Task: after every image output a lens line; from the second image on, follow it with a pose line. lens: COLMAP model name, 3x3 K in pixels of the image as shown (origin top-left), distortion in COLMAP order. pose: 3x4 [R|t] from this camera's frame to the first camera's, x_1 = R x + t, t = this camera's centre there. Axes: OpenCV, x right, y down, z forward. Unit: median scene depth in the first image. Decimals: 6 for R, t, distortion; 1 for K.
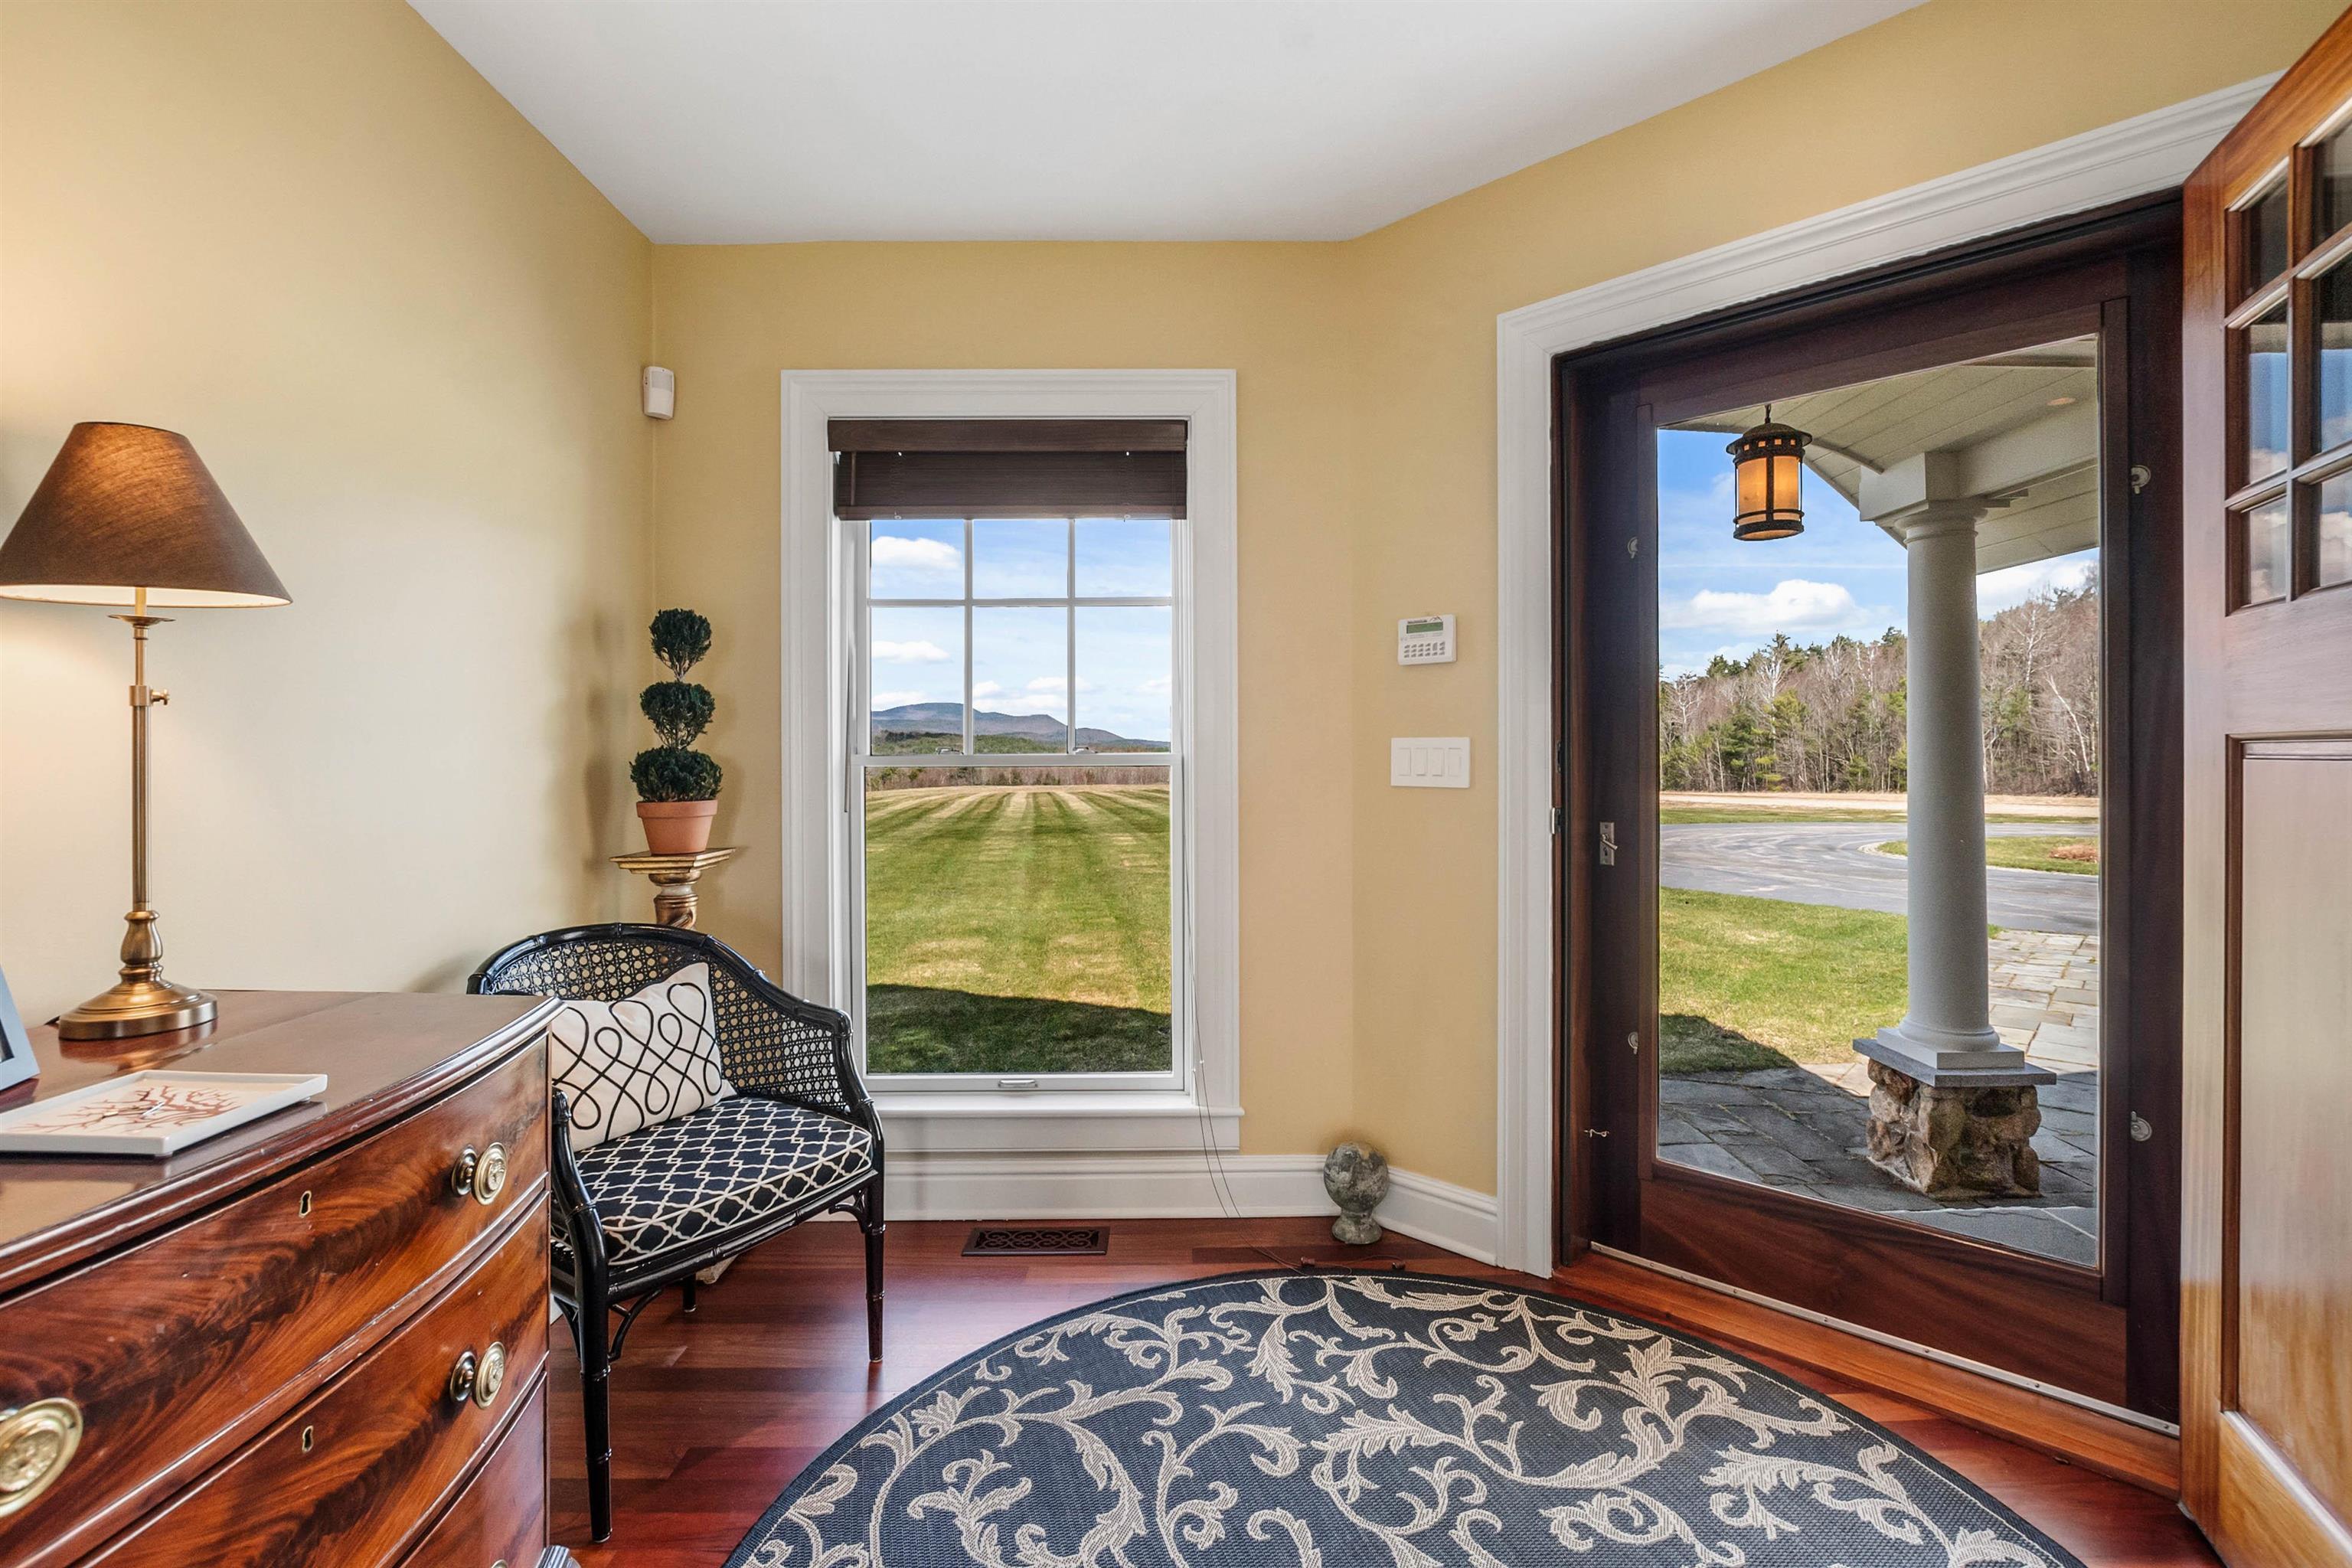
lens RADIAL K [[1047.8, 0, 1180.7], [0, 1047.8, 776.5], [0, 0, 1]] dist [-0.014117, 0.000043]
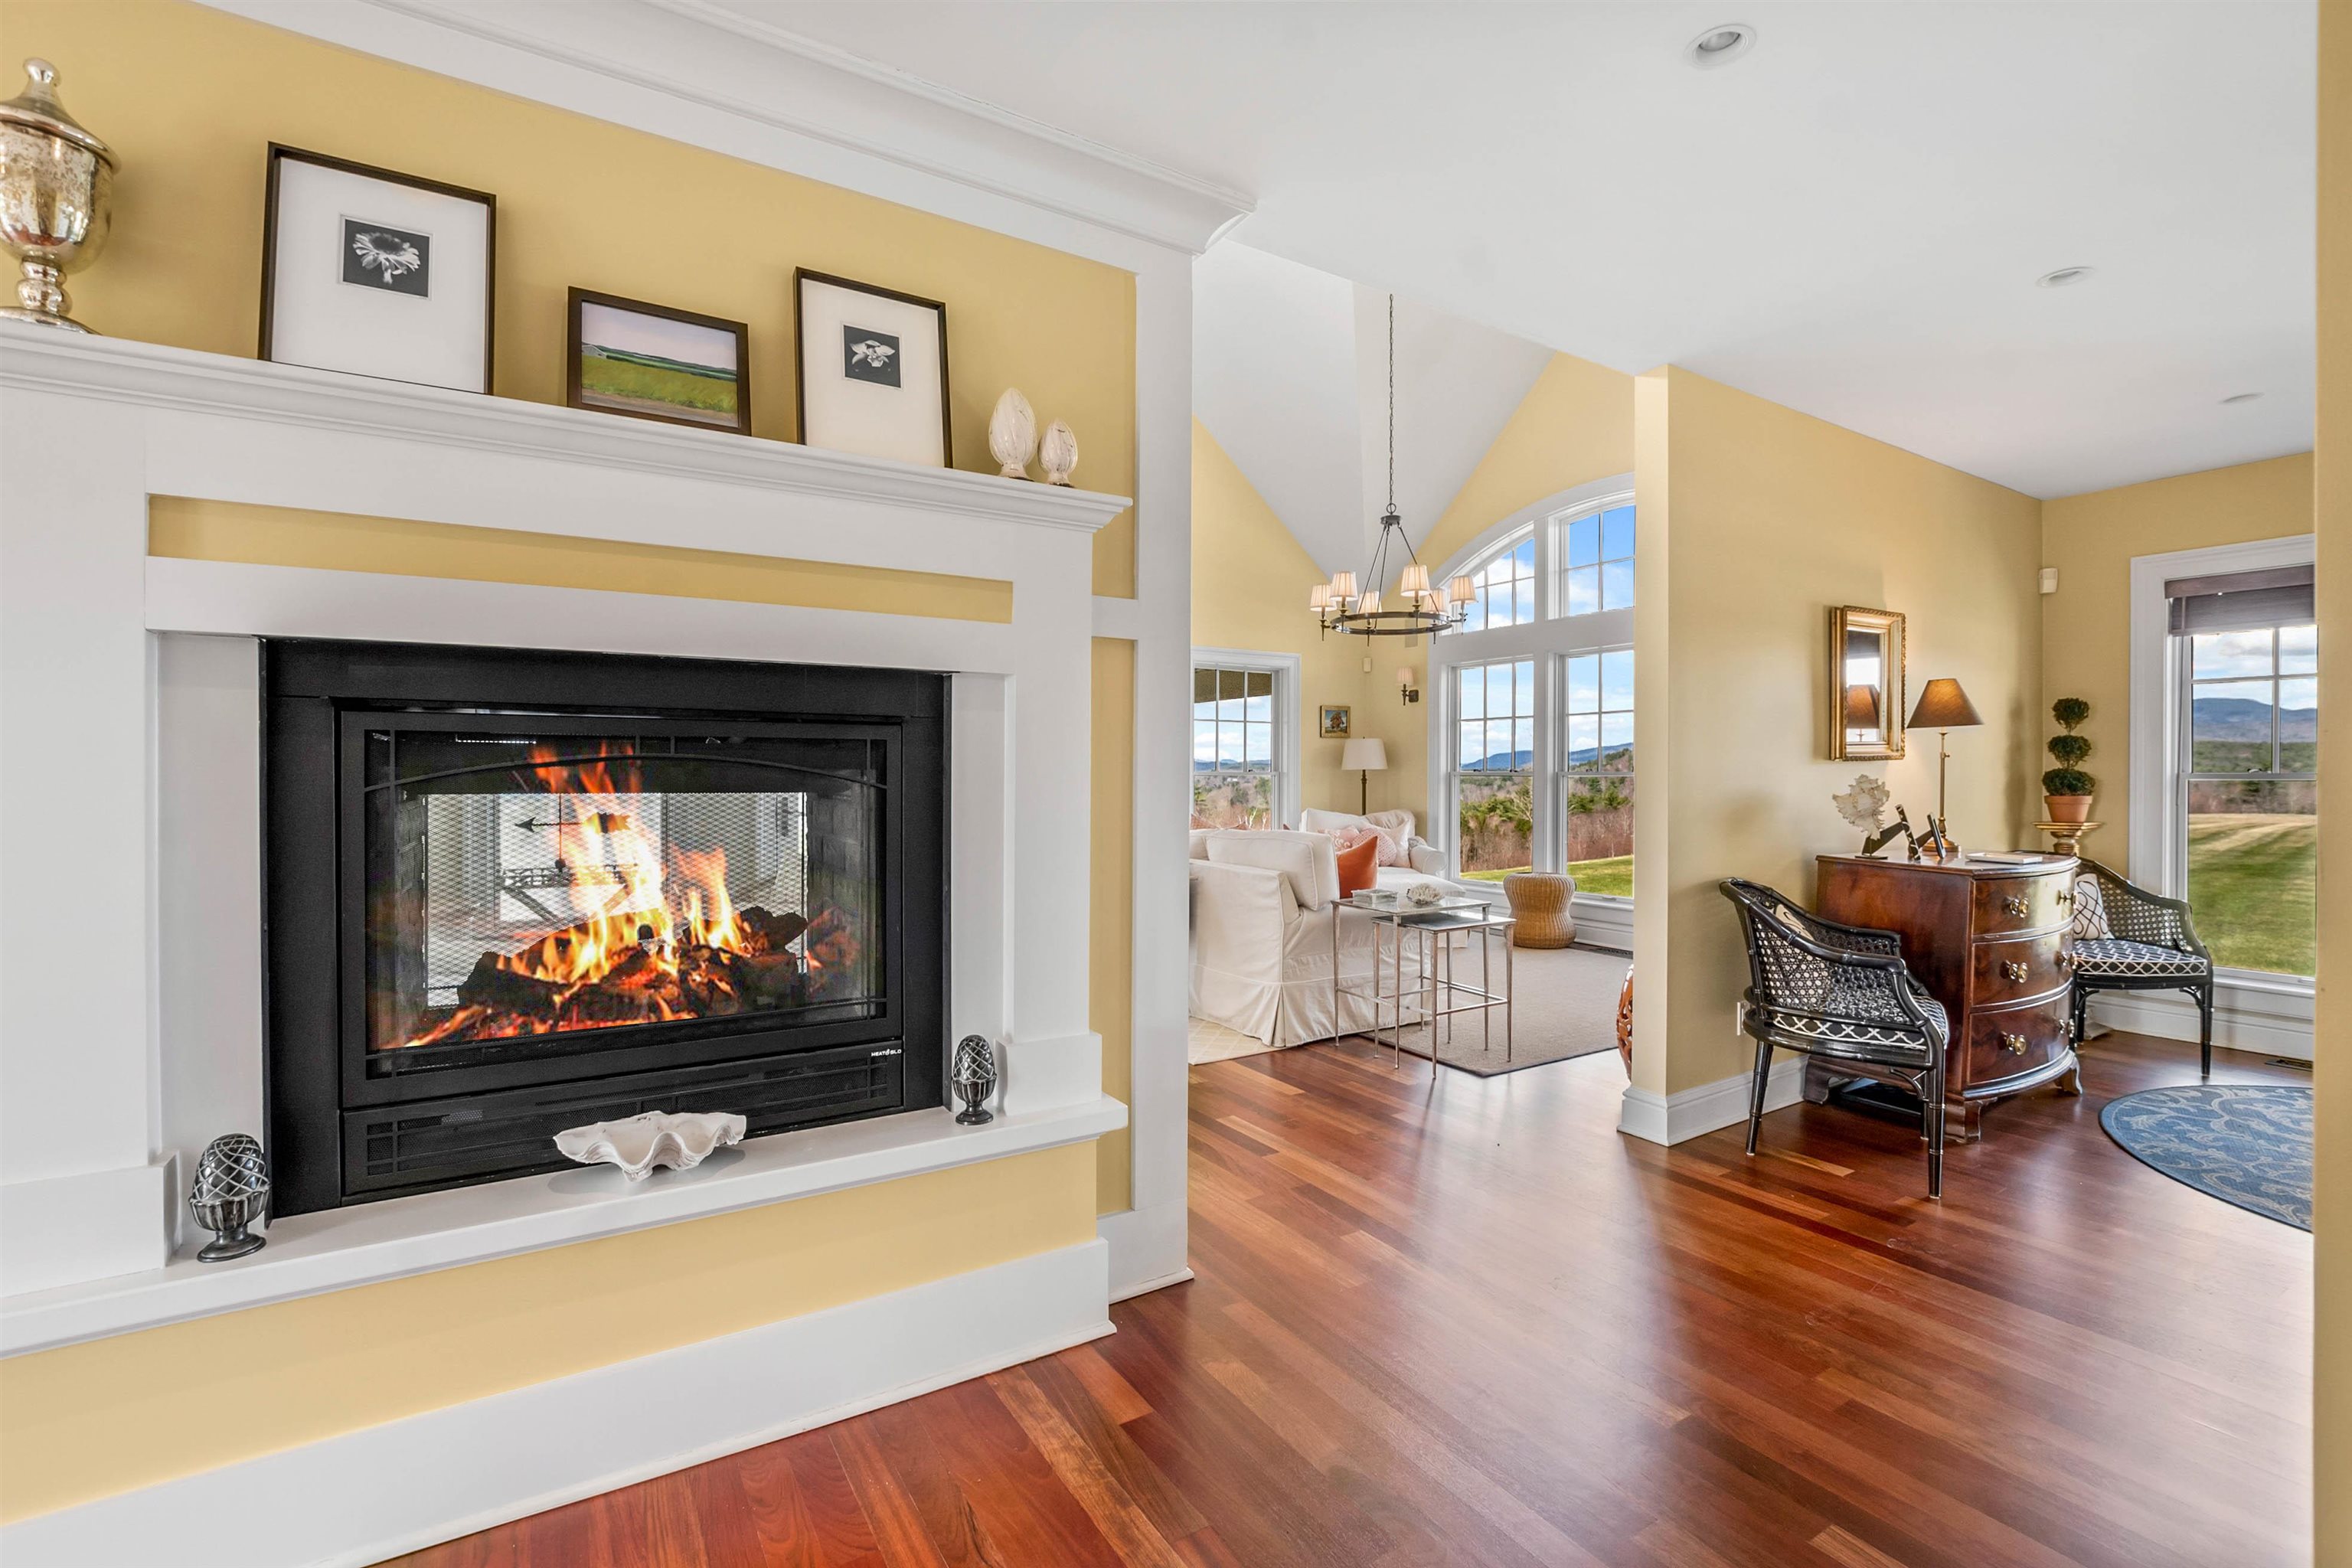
lens RADIAL K [[1047.8, 0, 1171.8], [0, 1047.8, 788.8], [0, 0, 1]] dist [-0.014117, 0.000043]
pose [[0.529020, 0.007767, -0.848574, 0.280796], [-0.012139, 0.999925, 0.001584, 0.027772], [0.848522, 0.009463, 0.529075, -1.461948]]
